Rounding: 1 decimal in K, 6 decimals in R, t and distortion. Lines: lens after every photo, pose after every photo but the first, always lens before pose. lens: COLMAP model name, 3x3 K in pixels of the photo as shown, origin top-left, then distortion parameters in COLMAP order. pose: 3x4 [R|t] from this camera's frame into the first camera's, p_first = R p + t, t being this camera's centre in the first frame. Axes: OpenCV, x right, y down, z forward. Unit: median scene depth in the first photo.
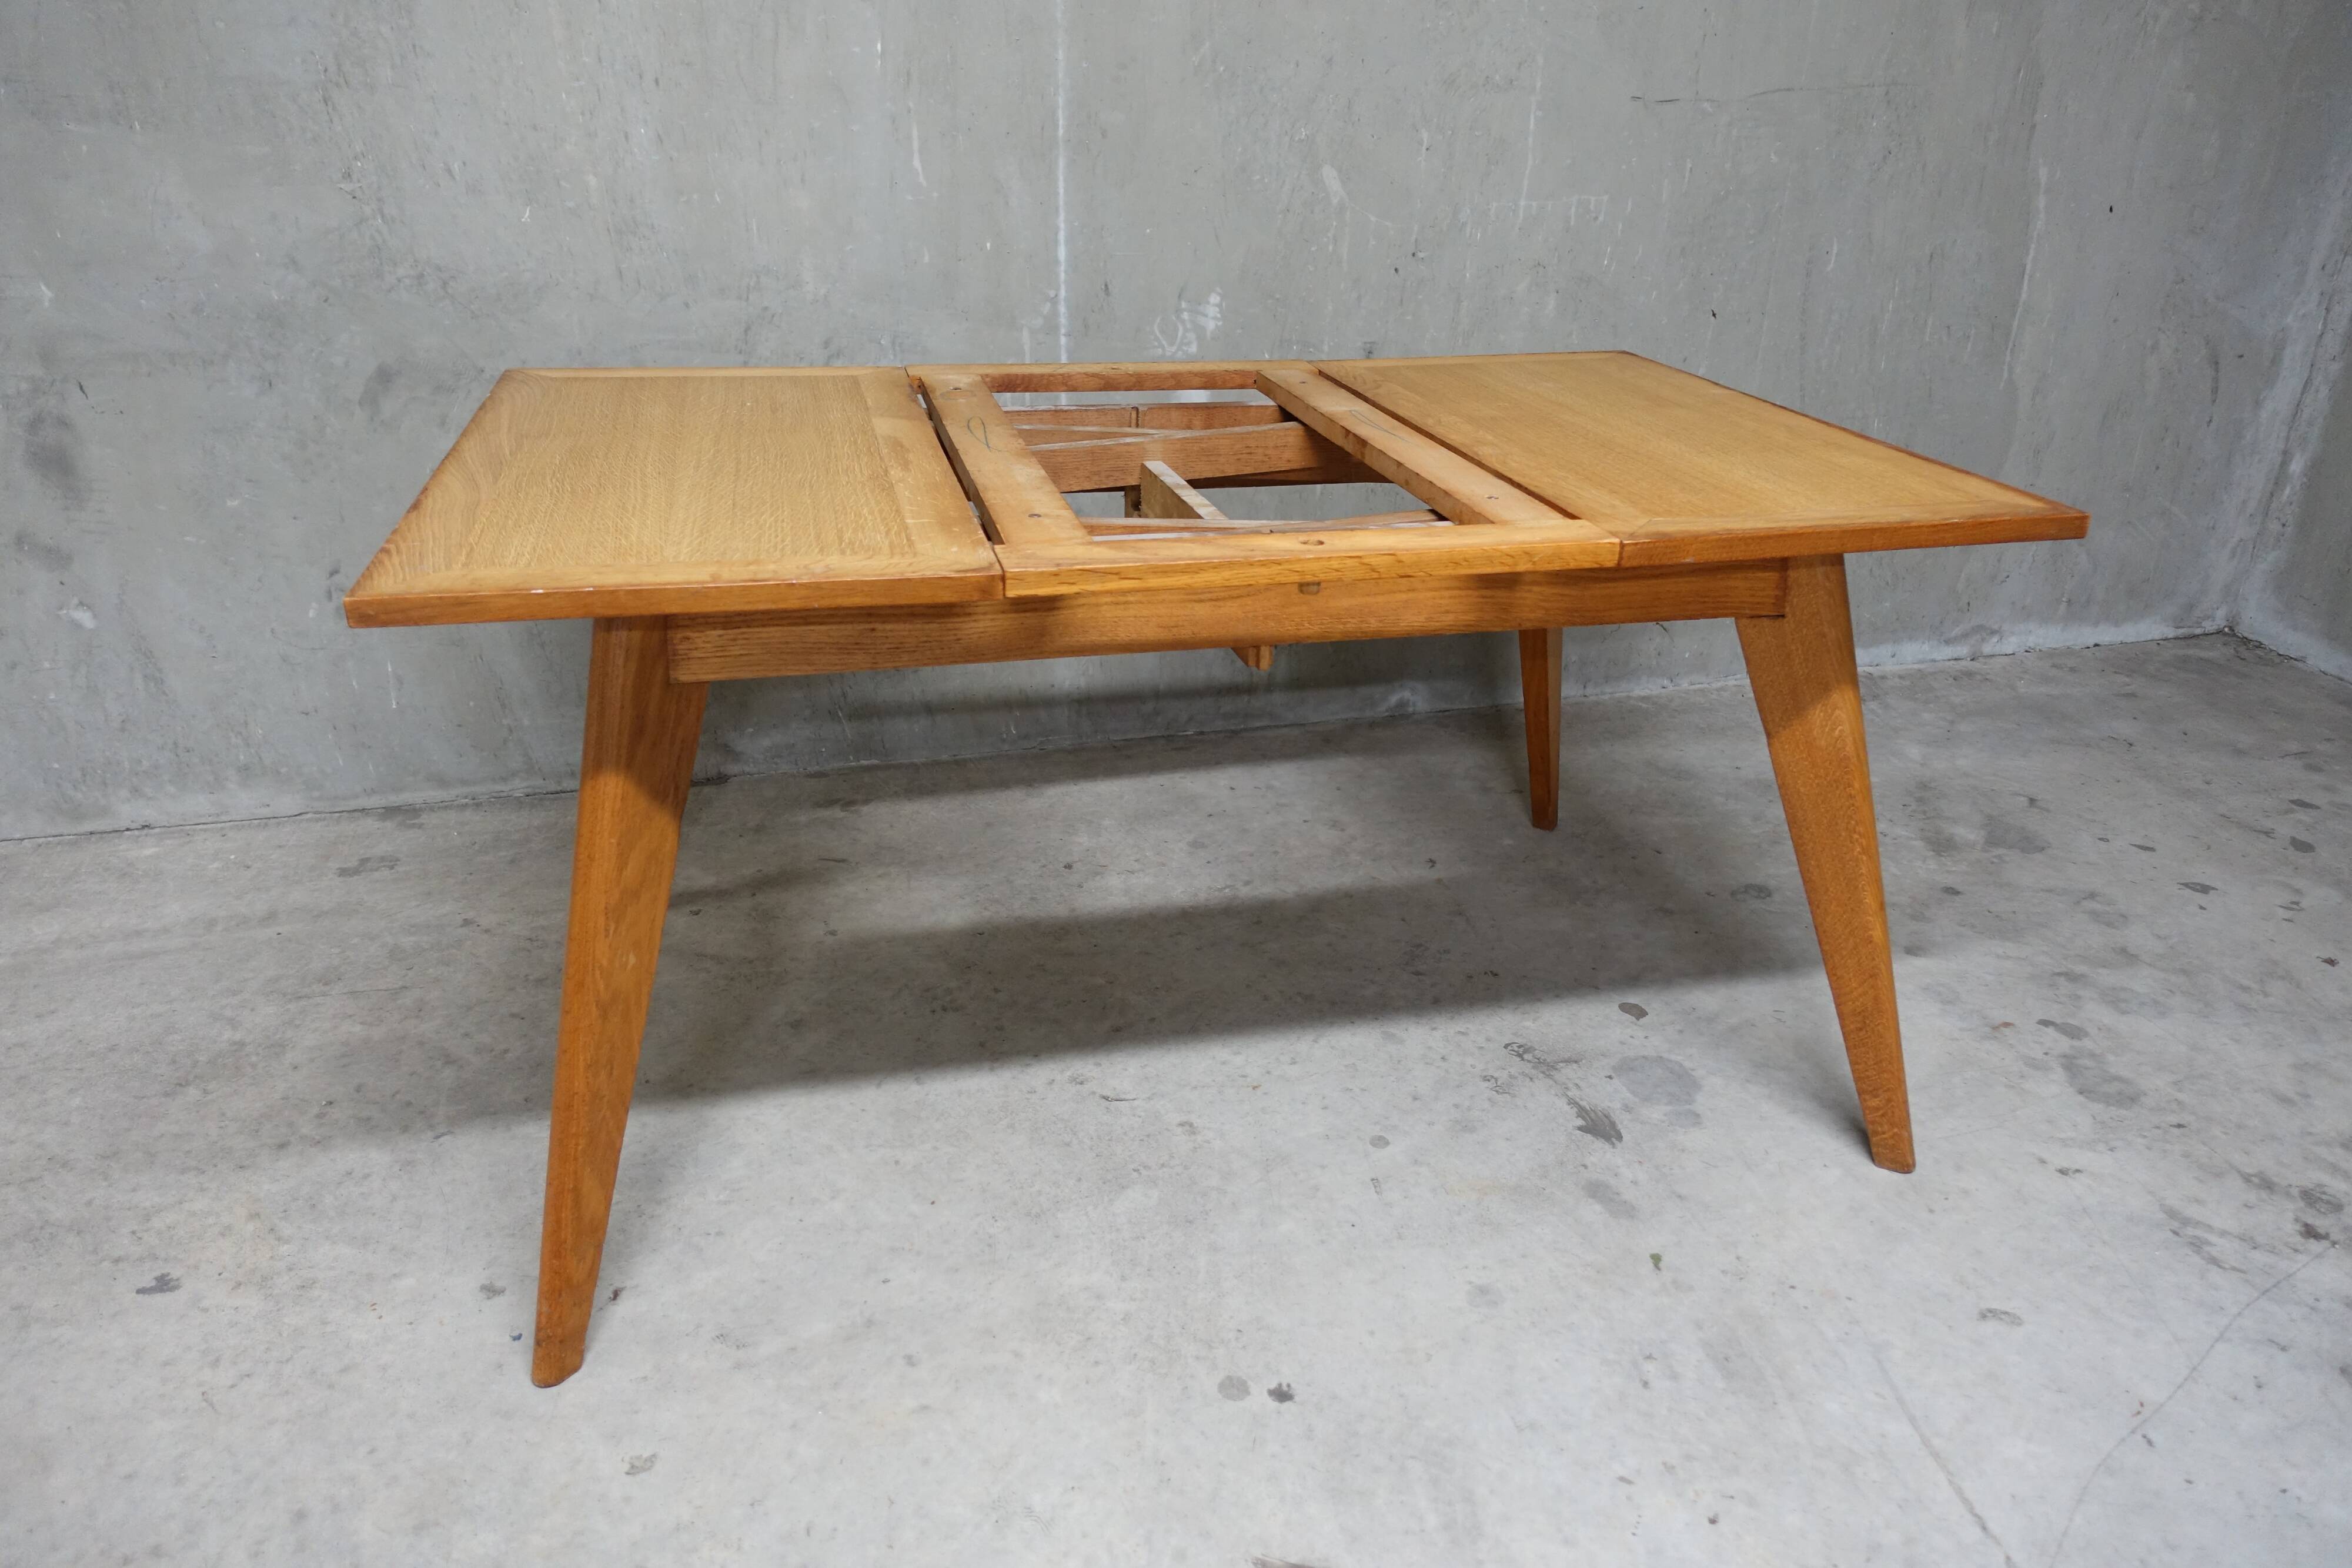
lens RADIAL K [[1615.0, 0, 1184.6], [0, 1615.0, 786.9], [0, 0, 1]] dist [0.001152, -0.001029]
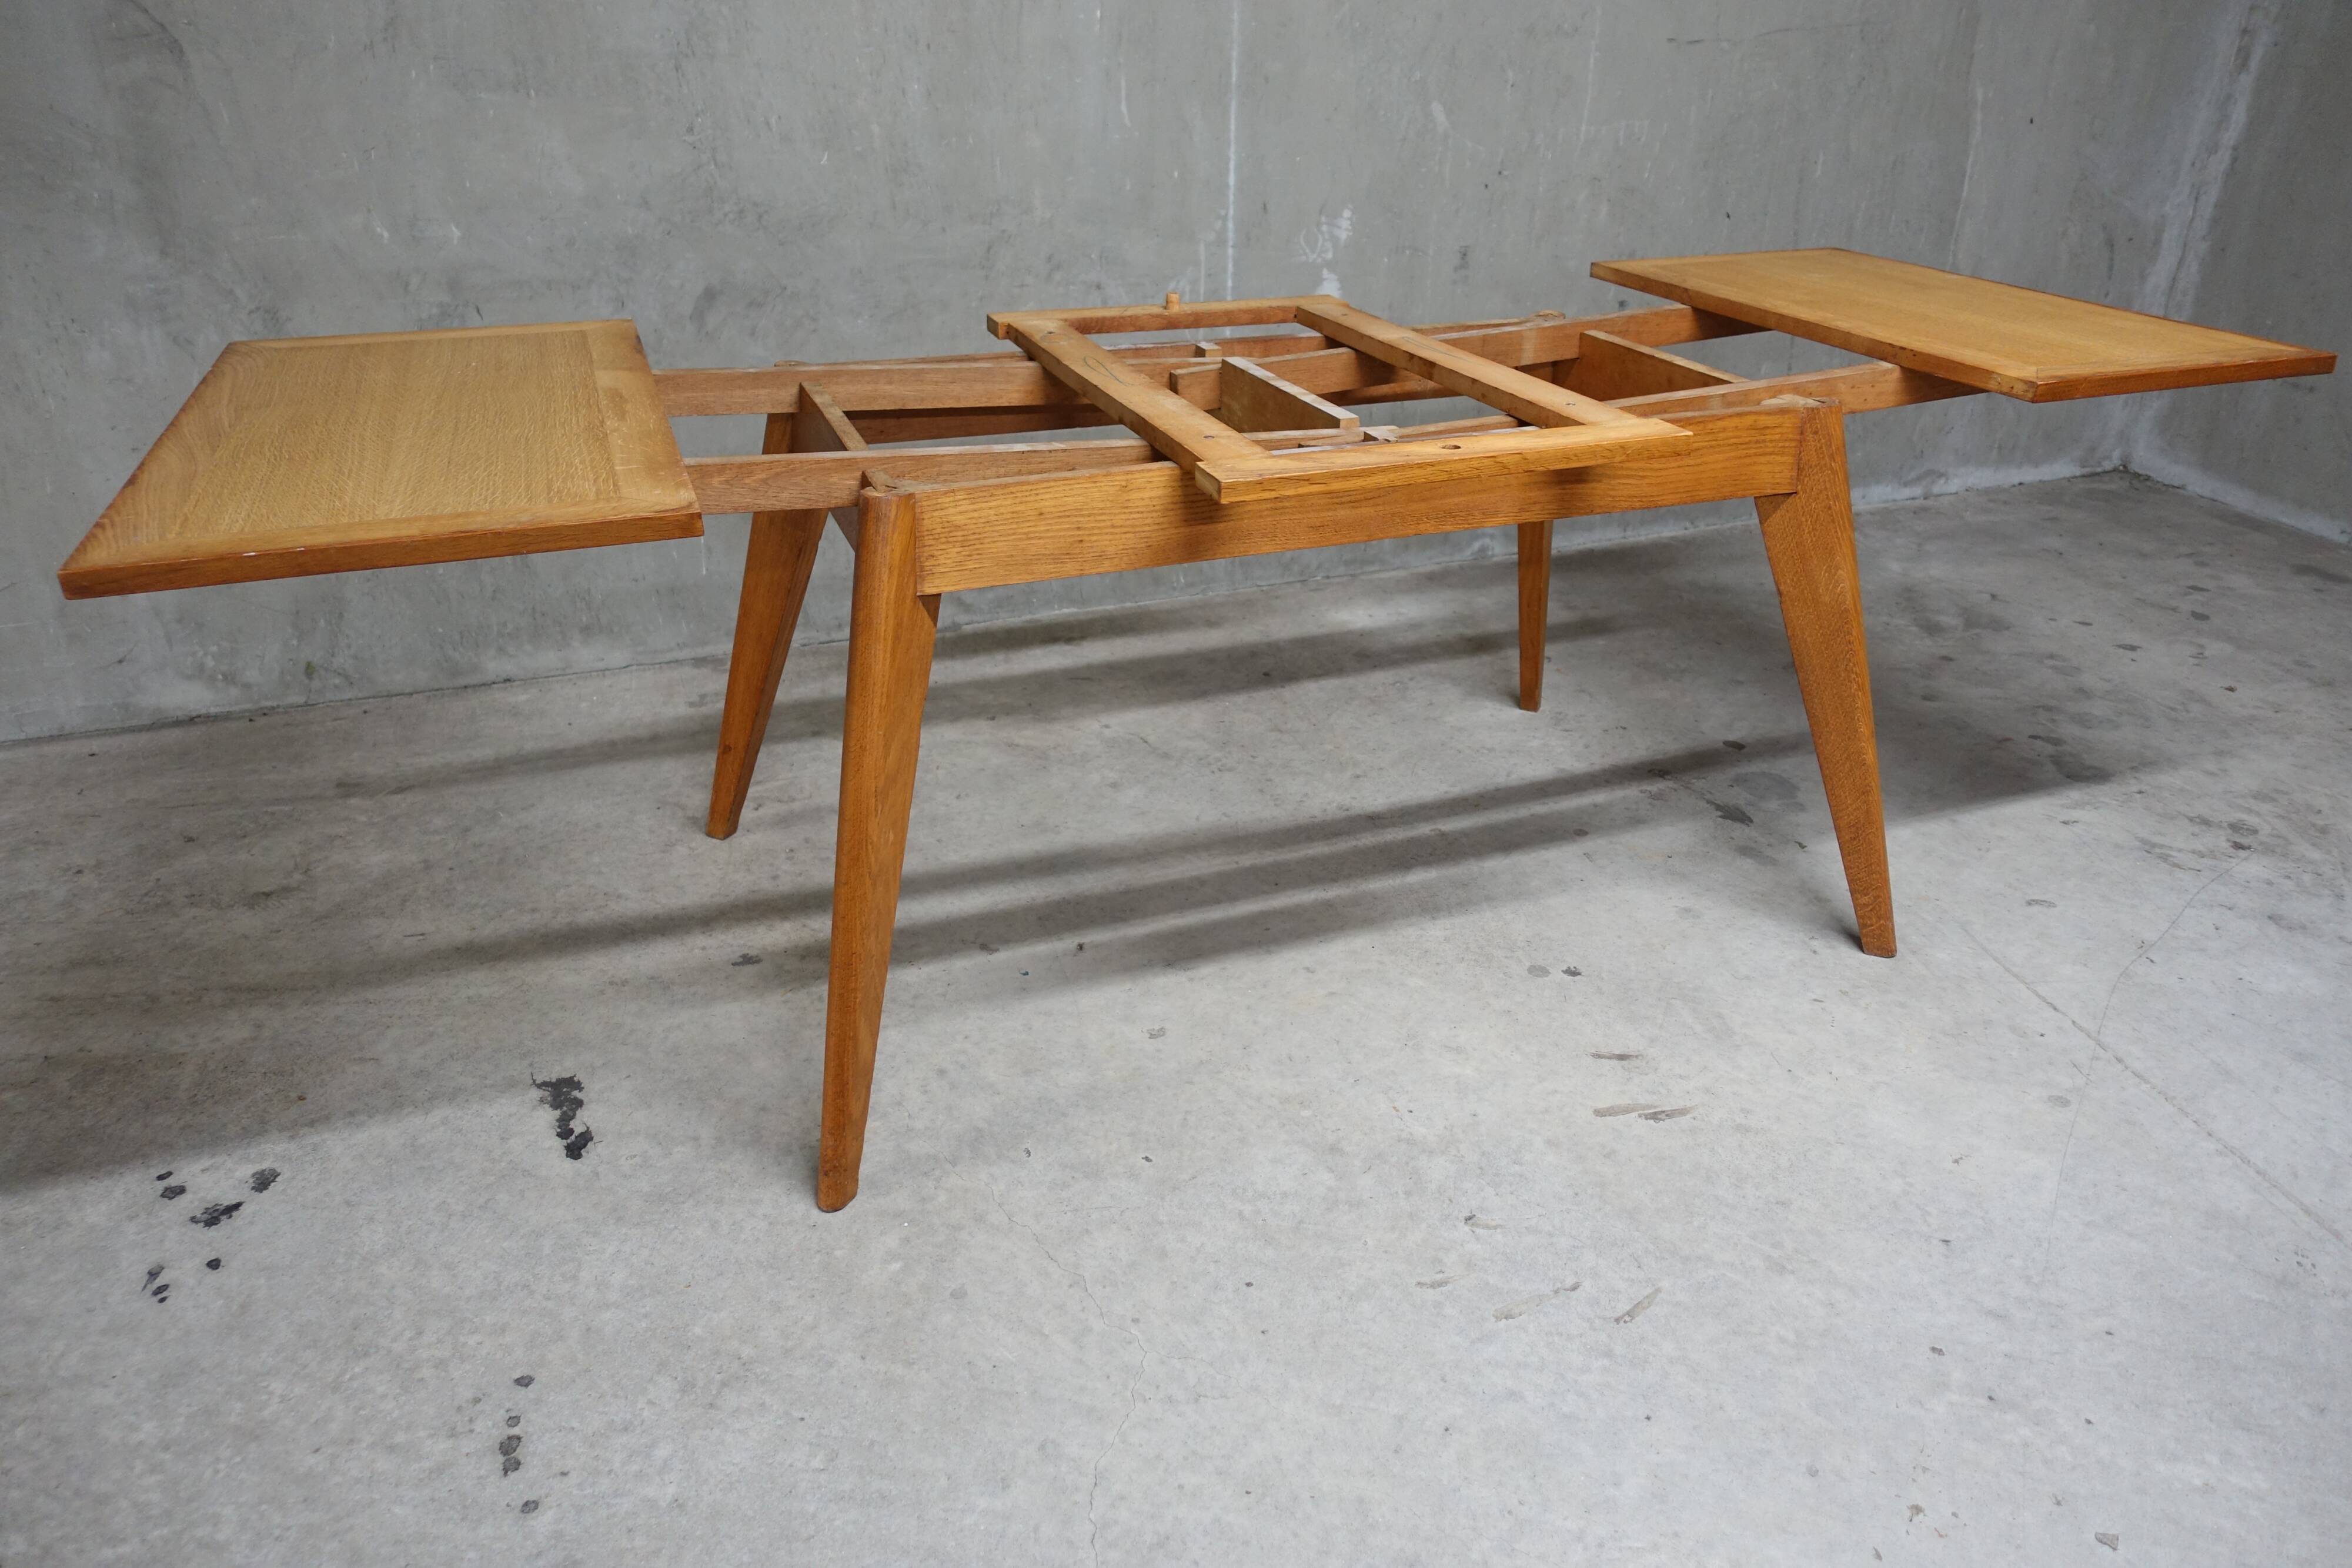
lens RADIAL K [[1615.0, 0, 1180.1], [0, 1615.0, 785.4], [0, 0, 1]] dist [0.001152, -0.001029]
pose [[0.995914, -0.054777, 0.071792, -0.258646], [0.052093, 0.997891, 0.038736, 0.091906], [-0.073762, -0.034838, 0.996667, -0.272162]]
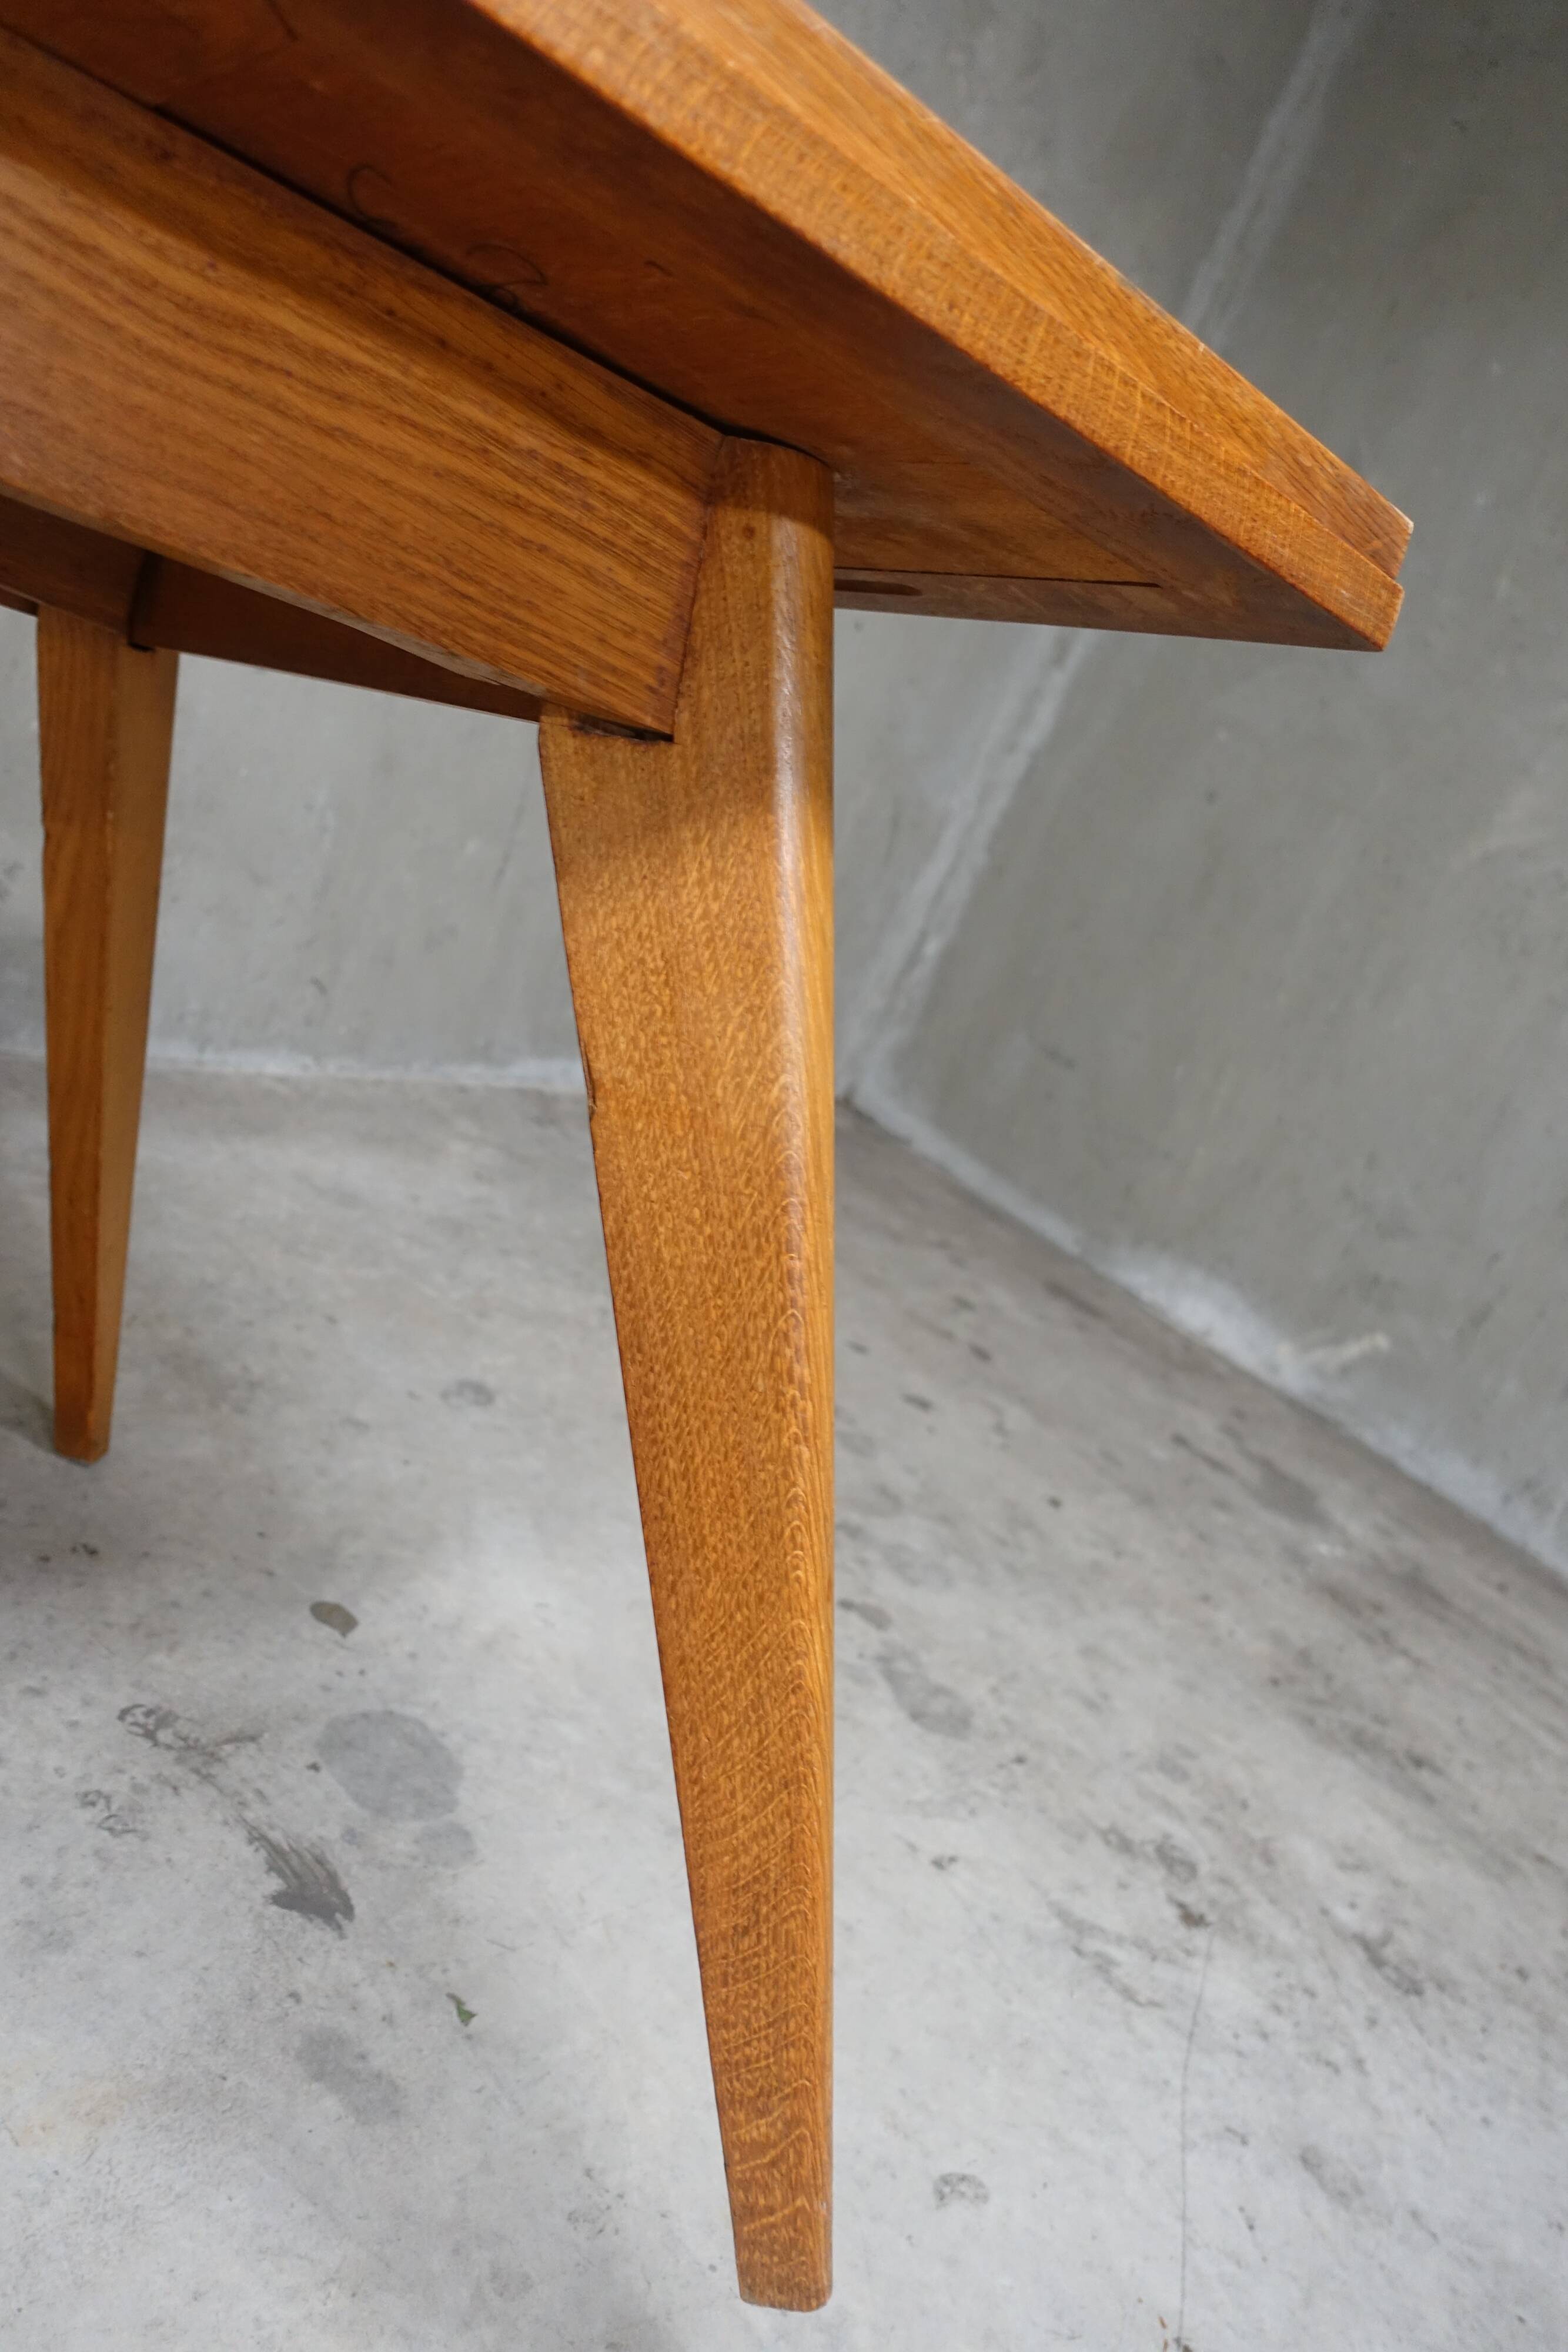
lens RADIAL K [[1615.0, 0, 788.1], [0, 1615.0, 1170.3], [0, 0, 1]] dist [0.001152, -0.001029]
pose [[0.763233, 0.119372, 0.635000, 0.005636], [-0.125983, 0.991417, -0.034950, -0.025022], [-0.633722, -0.053324, 0.771721, 0.419571]]
